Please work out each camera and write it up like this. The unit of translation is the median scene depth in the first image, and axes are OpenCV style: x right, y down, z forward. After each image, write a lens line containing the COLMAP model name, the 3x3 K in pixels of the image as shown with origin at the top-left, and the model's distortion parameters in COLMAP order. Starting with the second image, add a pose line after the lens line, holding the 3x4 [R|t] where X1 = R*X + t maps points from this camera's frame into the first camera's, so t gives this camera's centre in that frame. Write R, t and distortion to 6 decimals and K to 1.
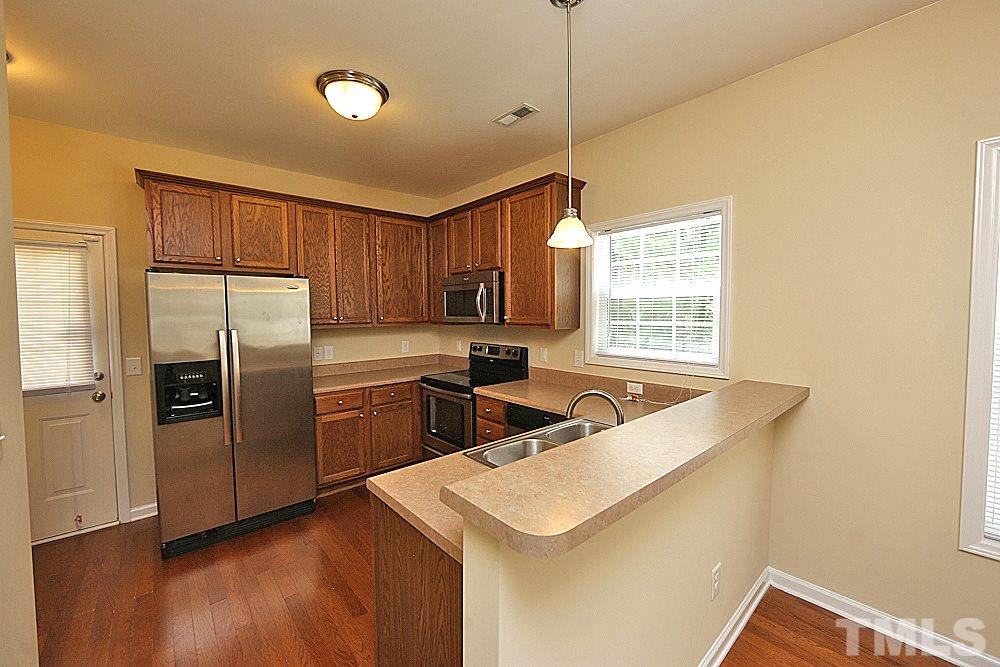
lens RADIAL K [[394.4, 0, 498.3], [0, 394.4, 333.0], [0, 0, 1]] dist [-0.003048, 0.000302]
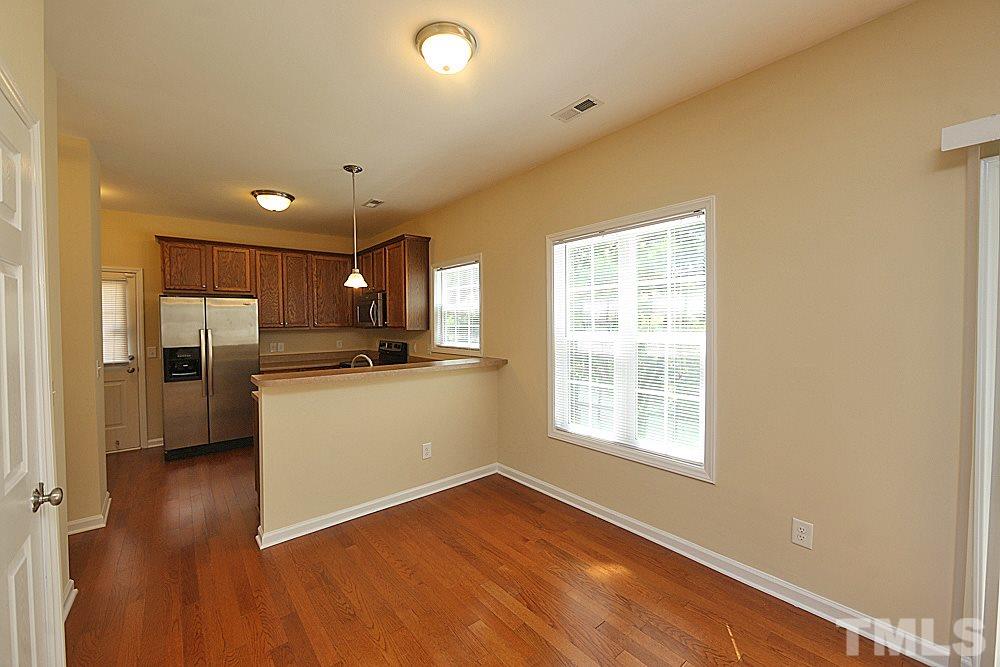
lens RADIAL K [[394.4, 0, 496.8], [0, 394.4, 332.1], [0, 0, 1]] dist [-0.003048, 0.000302]
pose [[0.999580, -0.000122, -0.028984, 0.549217], [-0.000574, 0.999711, -0.024017, 0.037600], [0.028979, 0.024023, 0.999291, -0.589080]]
